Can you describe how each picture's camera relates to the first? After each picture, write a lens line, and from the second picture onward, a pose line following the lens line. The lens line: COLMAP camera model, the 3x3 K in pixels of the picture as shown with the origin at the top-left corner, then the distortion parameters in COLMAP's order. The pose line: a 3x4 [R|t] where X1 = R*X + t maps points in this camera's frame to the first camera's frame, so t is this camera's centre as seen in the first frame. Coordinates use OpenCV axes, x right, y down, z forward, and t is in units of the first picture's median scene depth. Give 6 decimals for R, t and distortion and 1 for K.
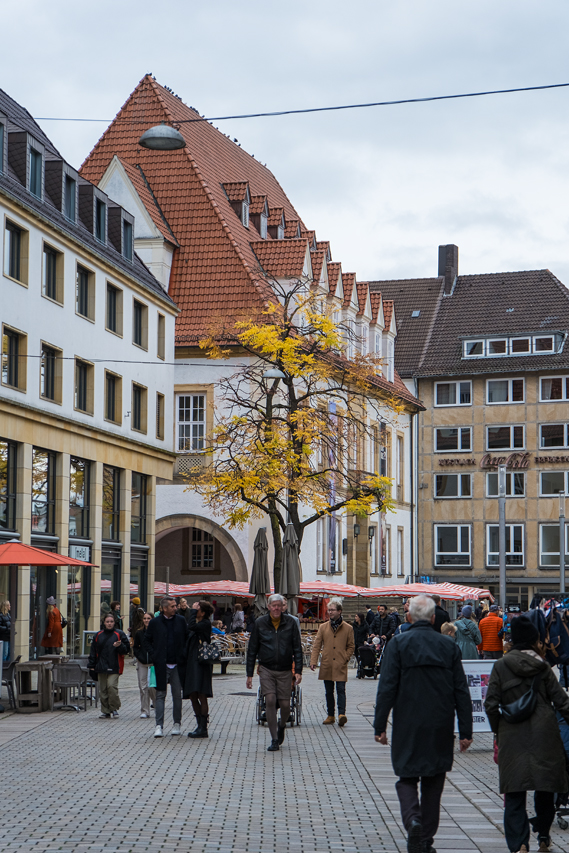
lens RADIAL K [[1928.8, 0, 285.5], [0, 1928.8, 426.7], [0, 0, 1]] dist [0.588569, 0.000000]
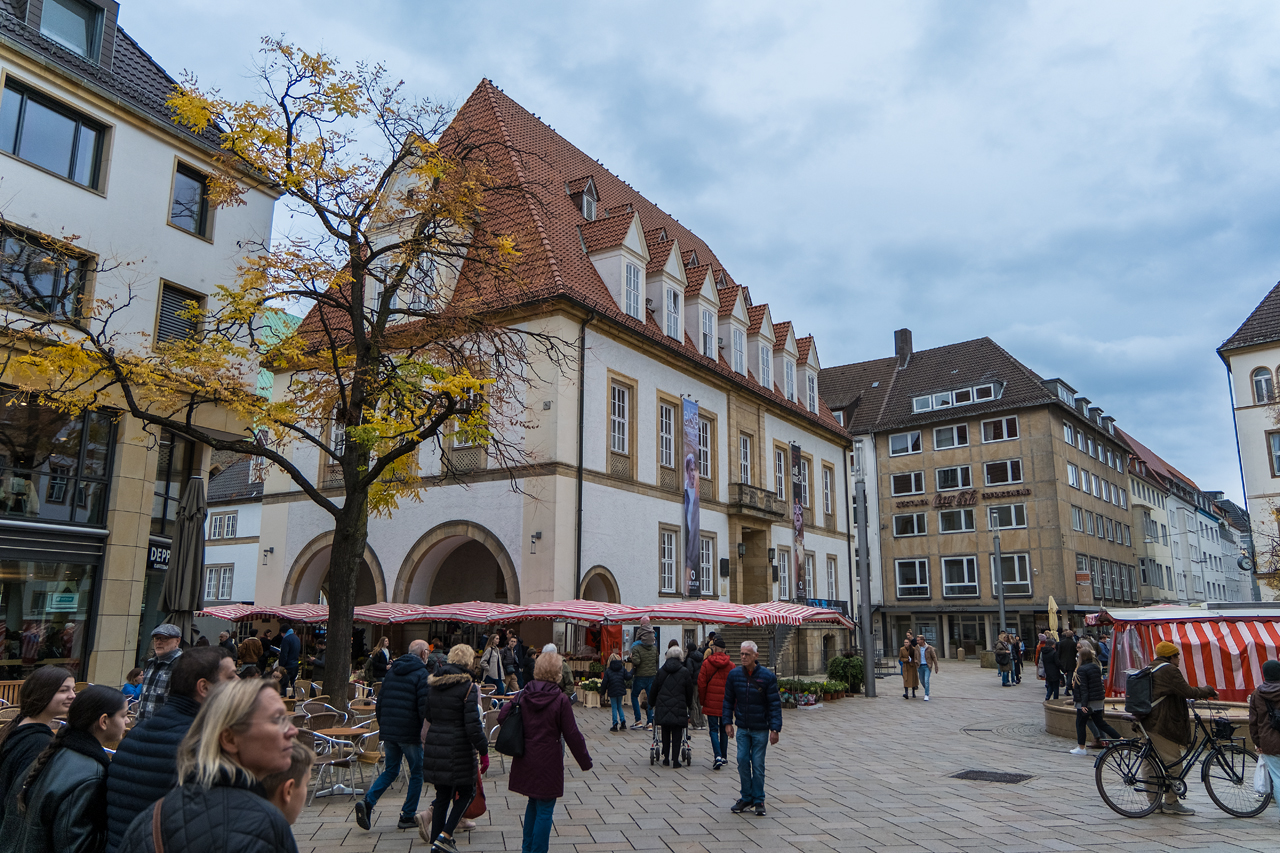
lens RADIAL K [[927.5, 0, 635.1], [0, 927.5, 428.5], [0, 0, 1]] dist [0.002287, 0.010131]
pose [[0.957063, -0.062919, -0.282969, 0.090557], [0.027006, 0.991268, -0.129069, 0.040598], [0.288618, 0.115885, 0.950405, 0.443299]]
